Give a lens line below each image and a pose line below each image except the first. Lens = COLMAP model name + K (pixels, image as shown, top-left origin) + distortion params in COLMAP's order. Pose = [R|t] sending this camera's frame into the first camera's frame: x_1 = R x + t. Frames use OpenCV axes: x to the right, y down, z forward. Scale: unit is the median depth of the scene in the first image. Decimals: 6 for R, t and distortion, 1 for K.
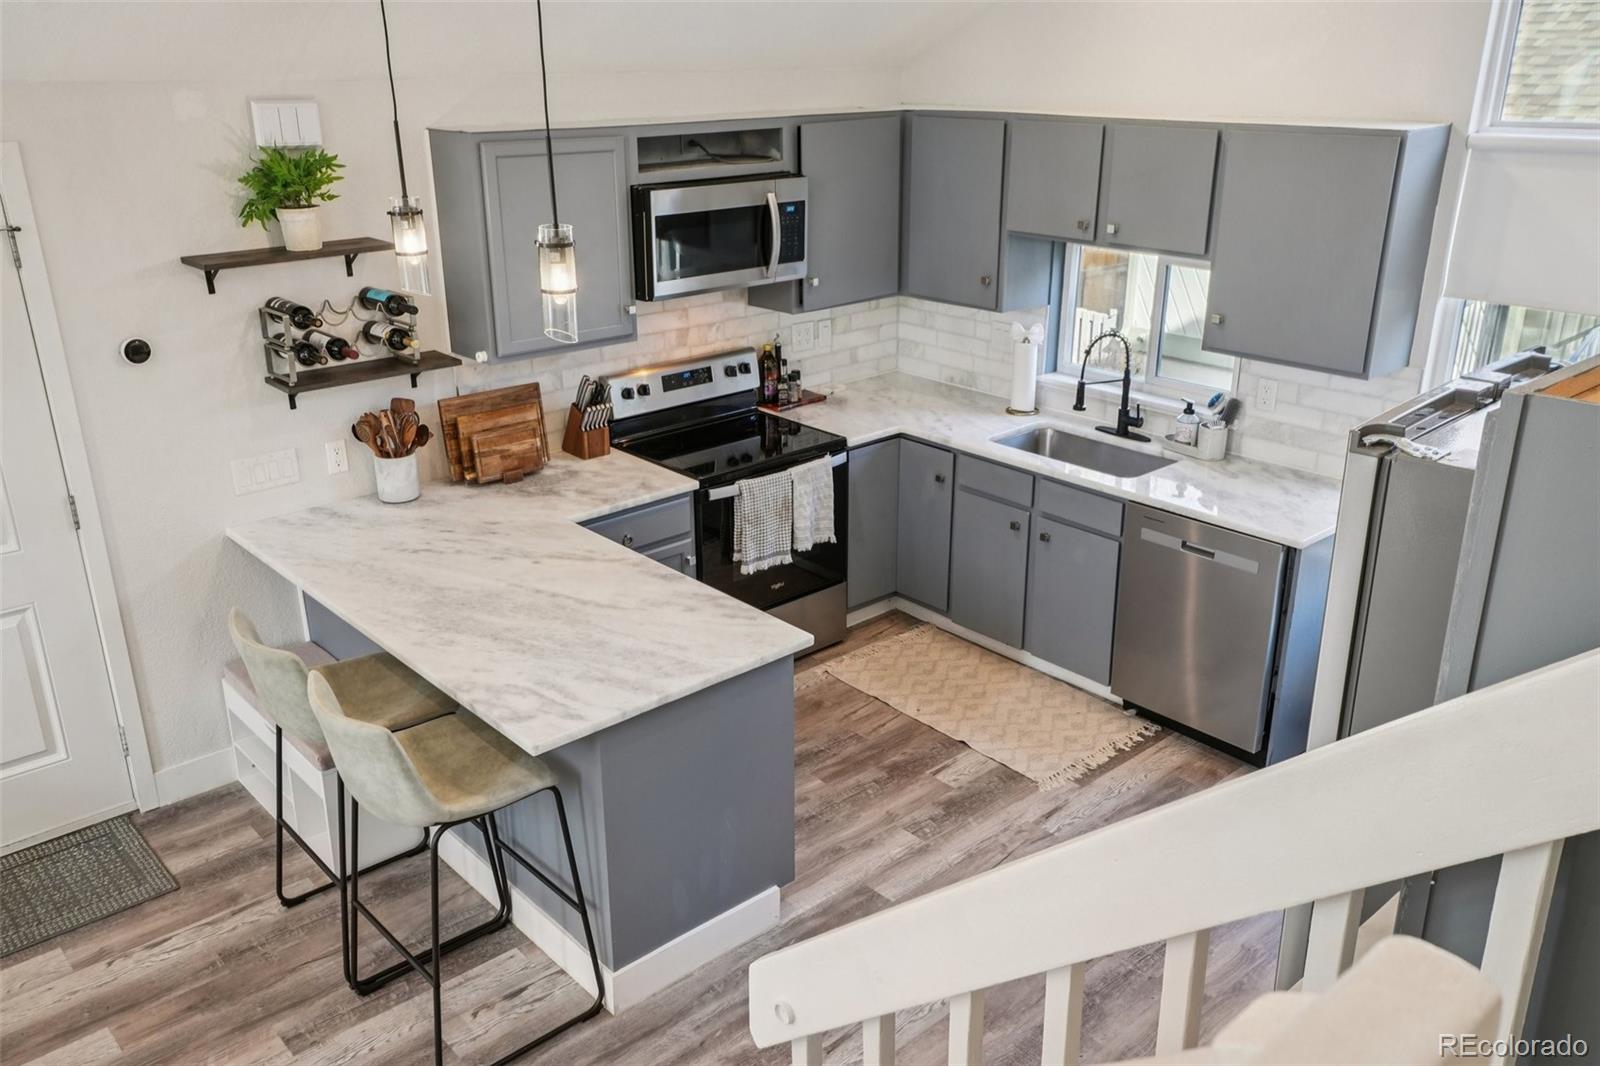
lens RADIAL K [[1306.3, 0, 800.0], [0, 1306.3, 533.0], [0, 0, 1]] dist [0.028141, 0.000511]
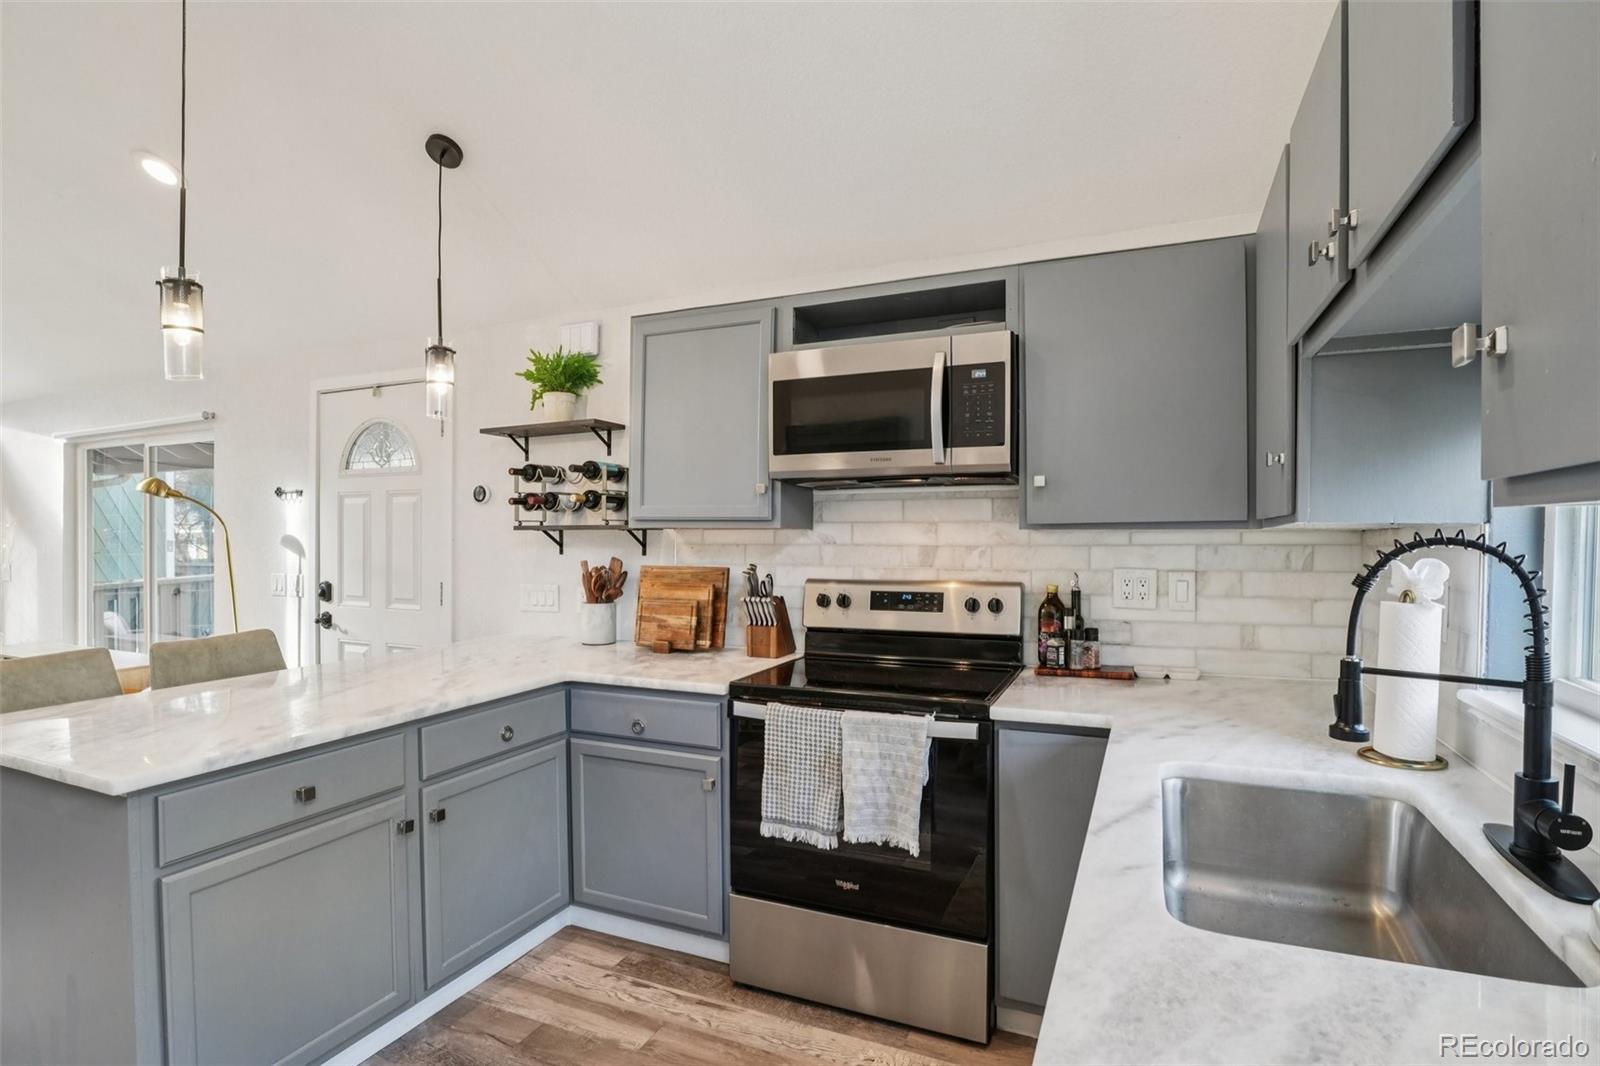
lens RADIAL K [[786.4, 0, 800.0], [0, 786.4, 533.0], [0, 0, 1]] dist [-0.047060, 0.012809]
pose [[0.417757, 0.002379, -0.908556, 0.379969], [-0.324471, 0.934443, -0.146746, -0.072159], [0.848645, 0.356104, 0.391142, 0.831661]]
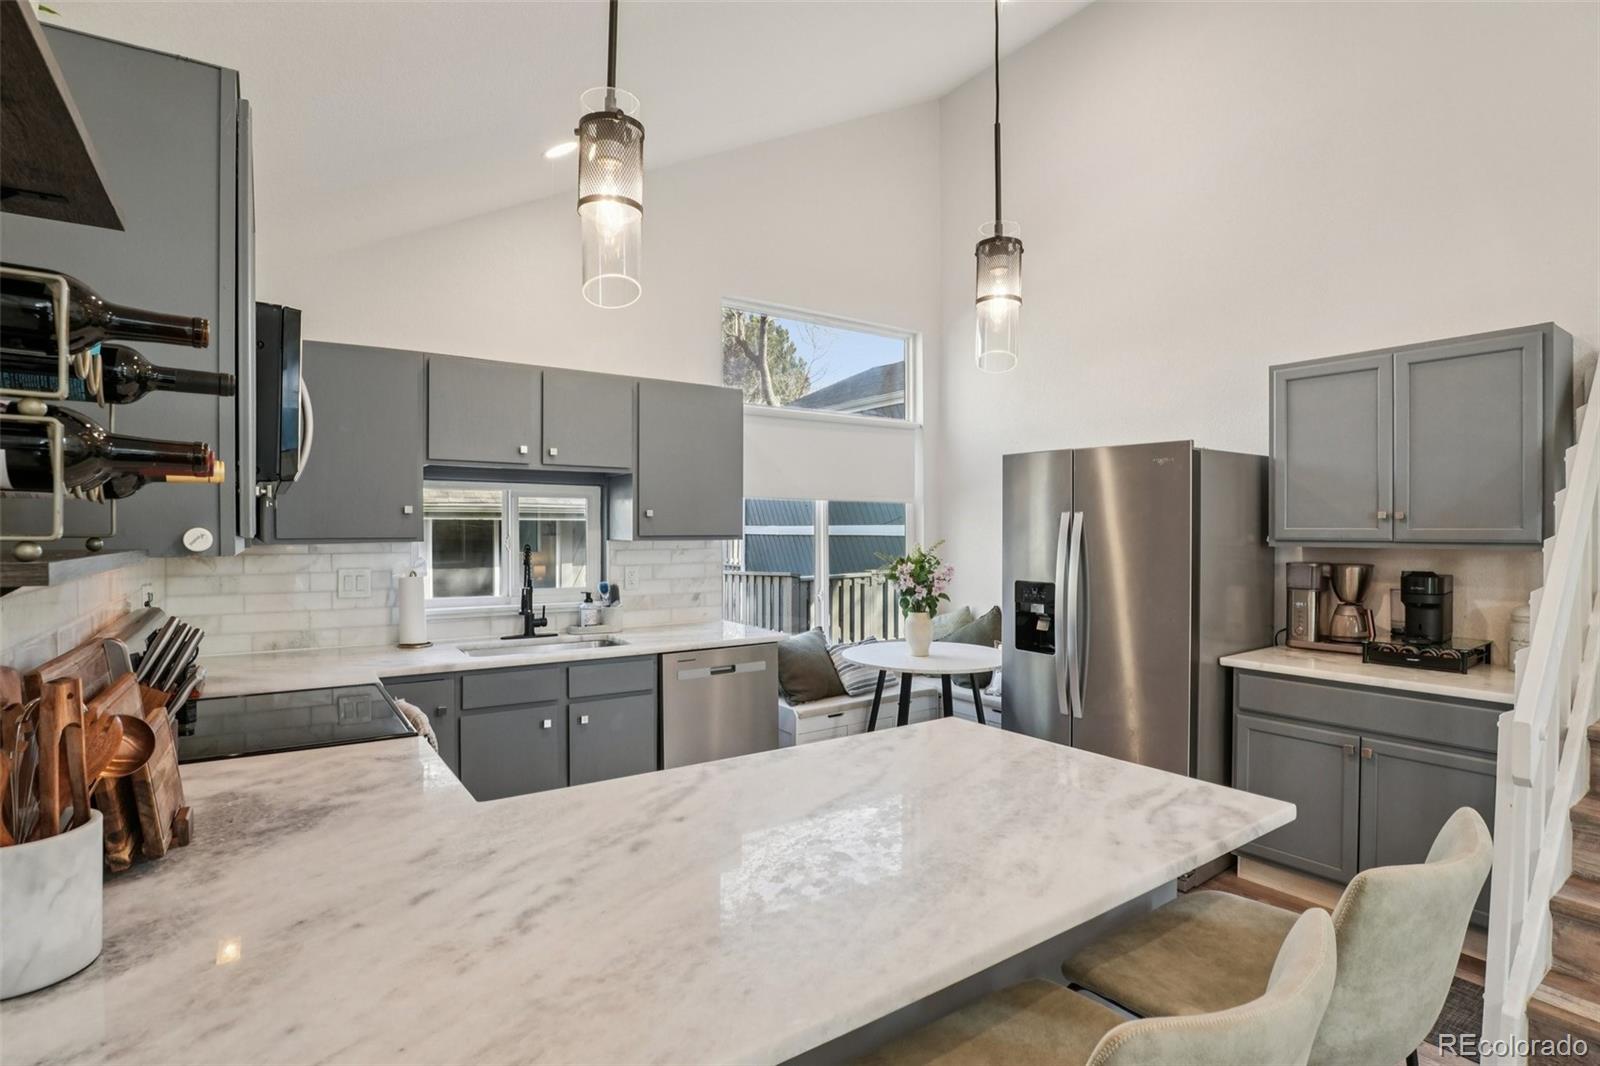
lens RADIAL K [[786.4, 0, 800.0], [0, 786.4, 533.0], [0, 0, 1]] dist [-0.047060, 0.012809]
pose [[0.121467, 0.002471, 0.992592, -0.456620], [0.352827, 0.934581, -0.045504, -0.051173], [-0.927771, 0.355741, 0.112649, 0.749918]]
